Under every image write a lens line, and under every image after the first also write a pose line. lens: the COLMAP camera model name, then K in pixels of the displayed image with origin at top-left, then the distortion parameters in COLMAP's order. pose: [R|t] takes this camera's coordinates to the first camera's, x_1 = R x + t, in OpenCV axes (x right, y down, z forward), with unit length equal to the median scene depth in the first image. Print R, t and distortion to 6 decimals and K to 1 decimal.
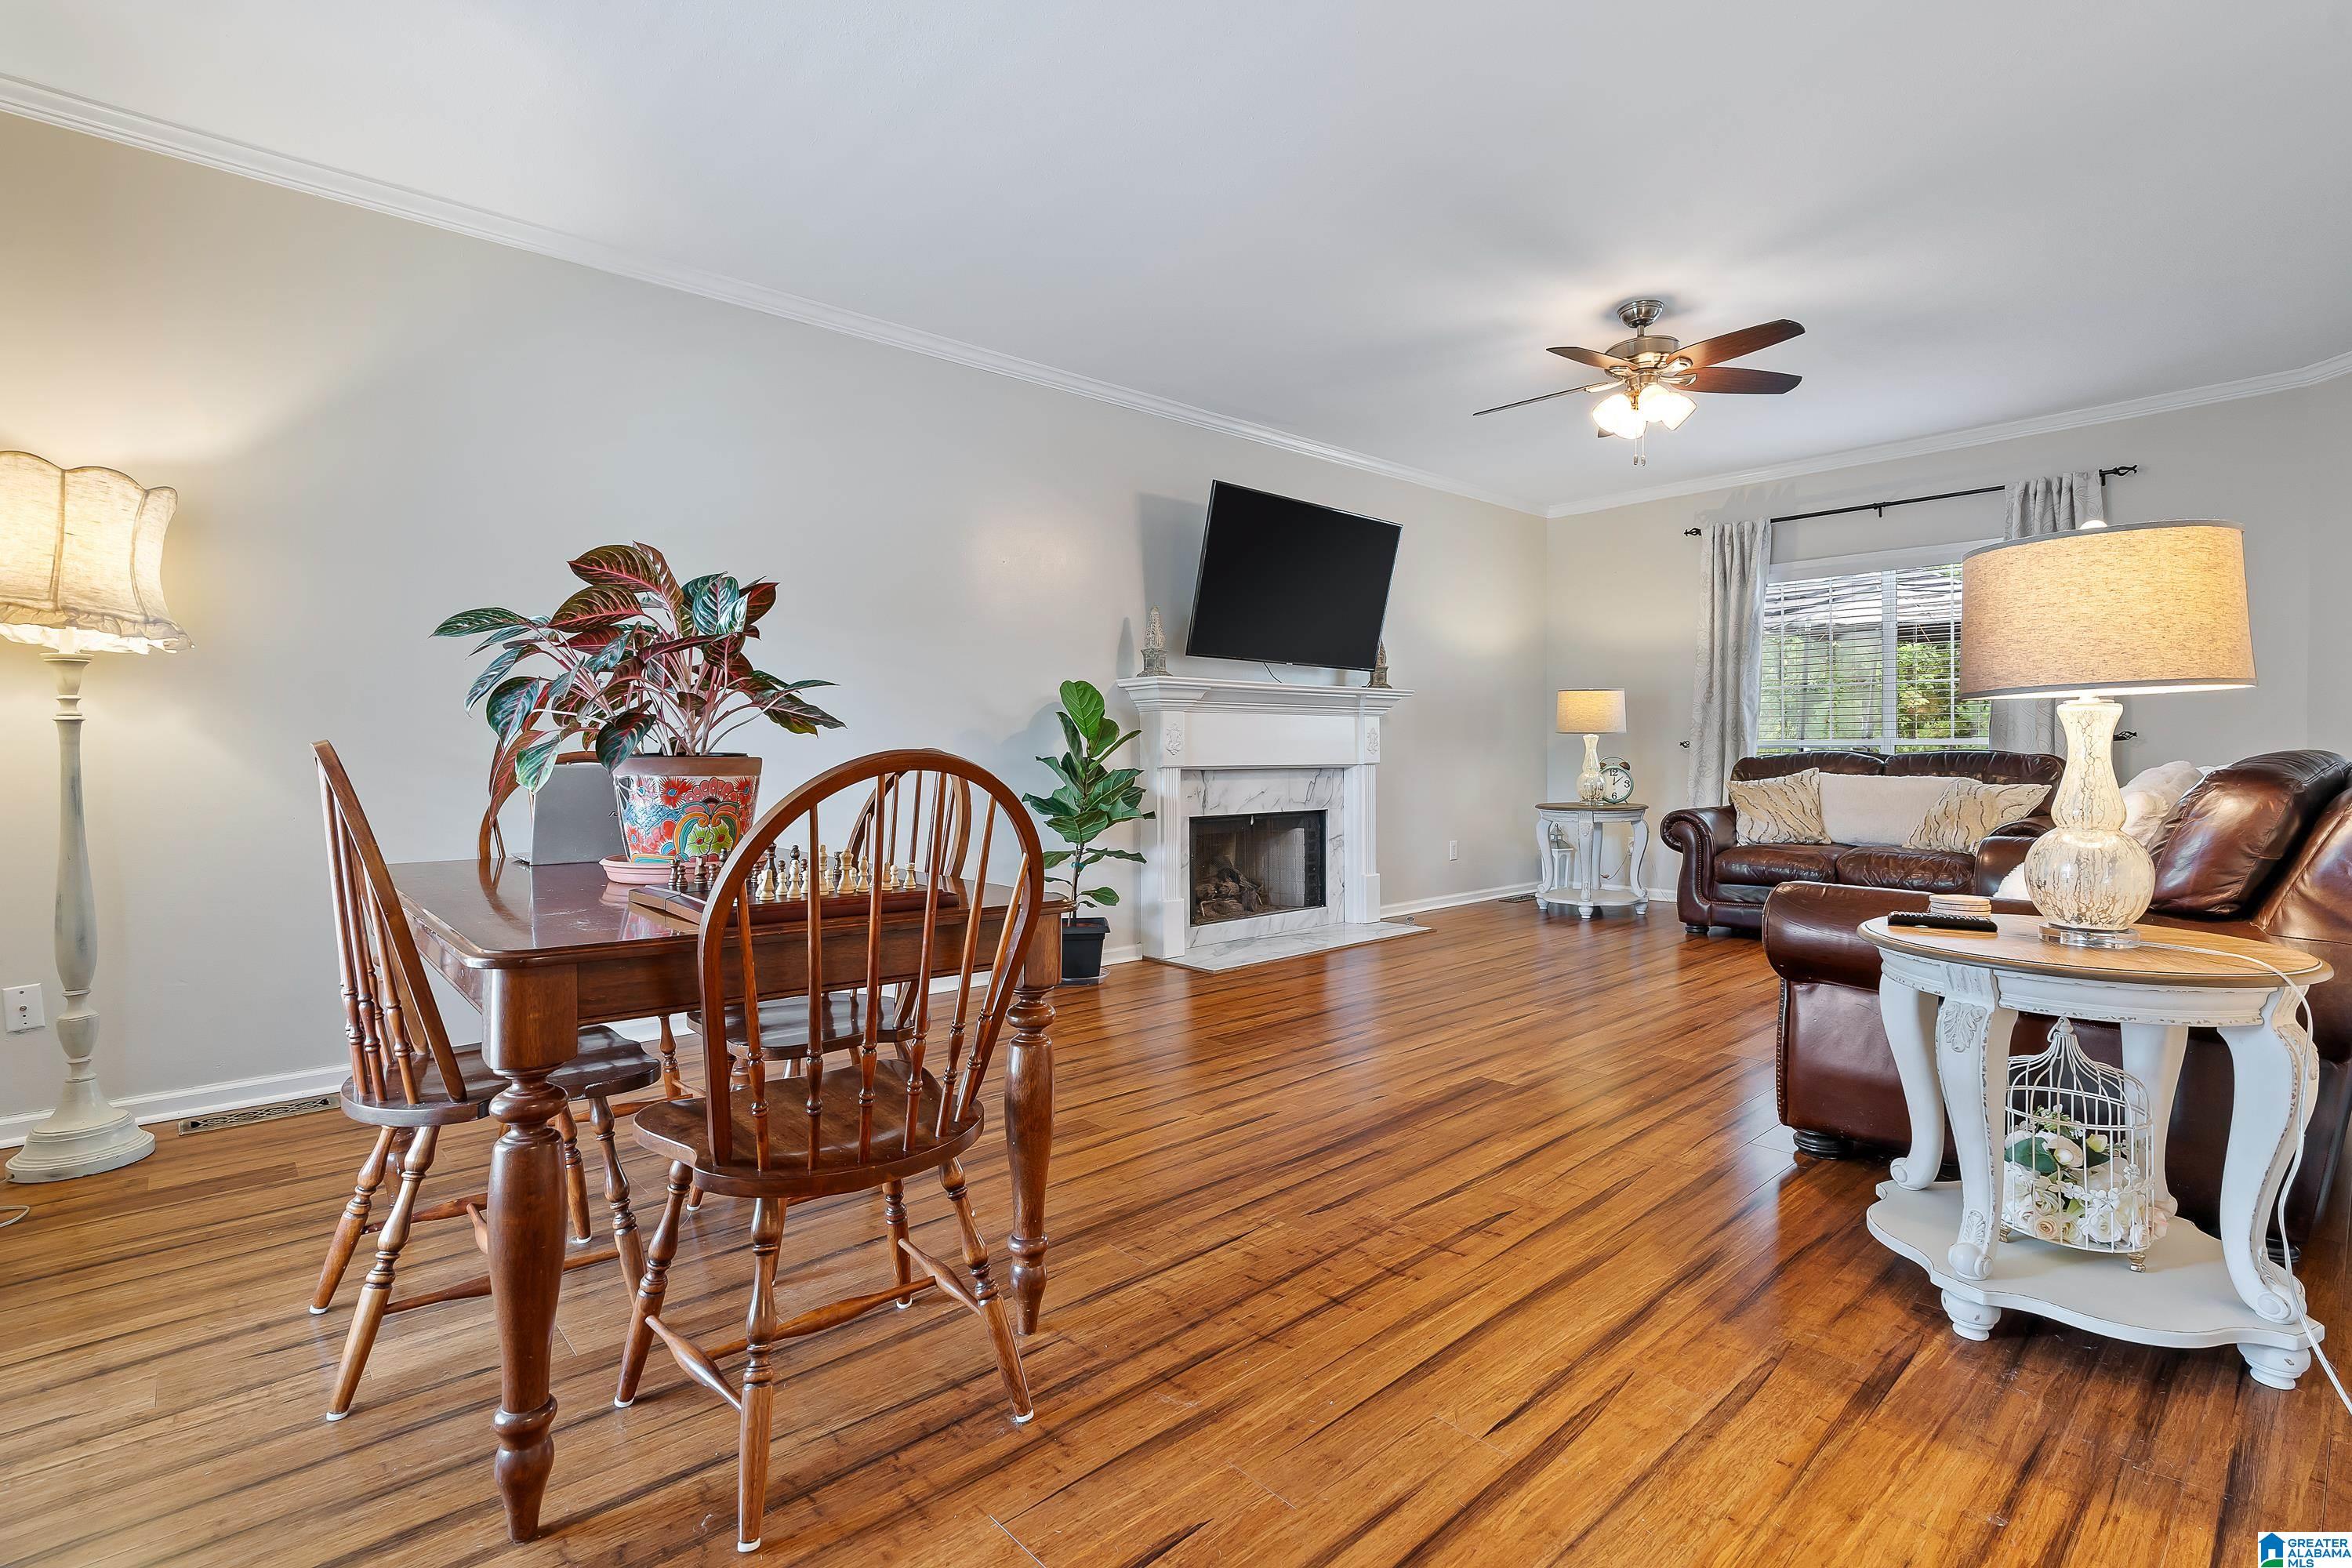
lens RADIAL K [[1081.2, 0, 1155.9], [0, 1081.2, 761.7], [0, 0, 1]] dist [0.005814, 0.000544]
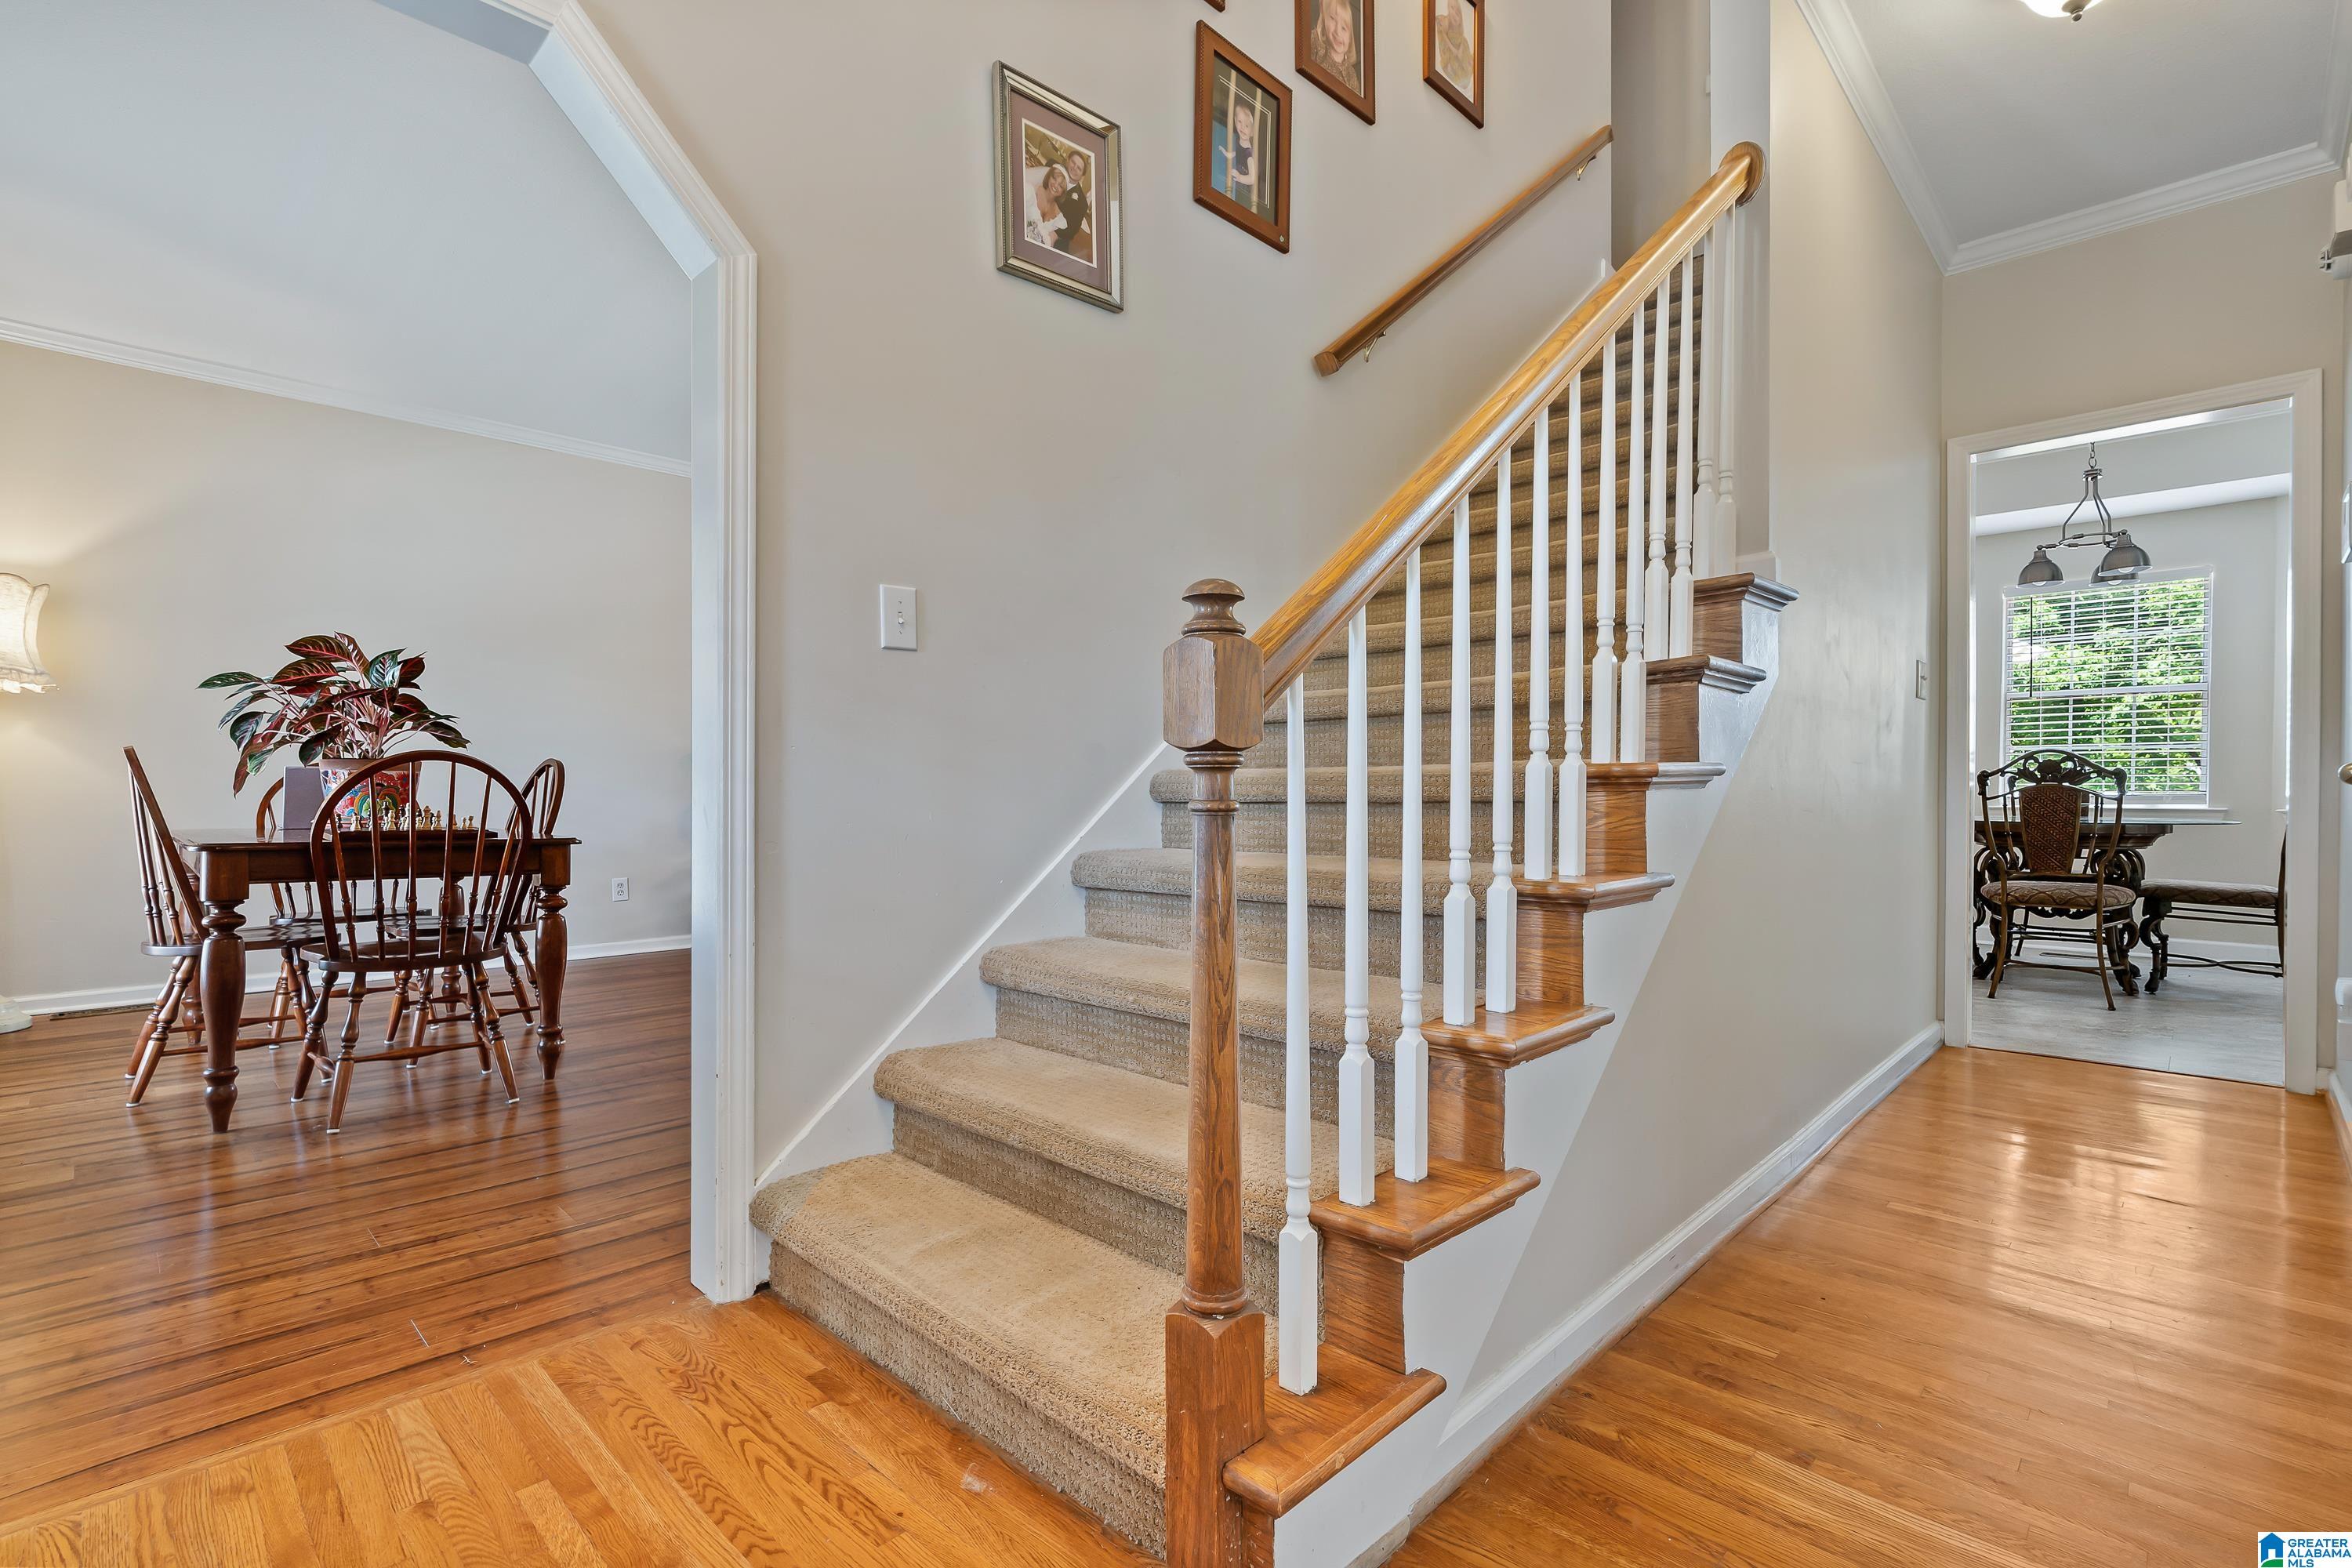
lens RADIAL K [[1081.2, 0, 1194.3], [0, 1081.2, 792.6], [0, 0, 1]] dist [0.005814, 0.000544]
pose [[0.996977, 0.001630, 0.077677, 0.761314], [-0.001114, 0.999977, -0.006686, 0.060356], [-0.077686, 0.006579, 0.996956, -0.831517]]
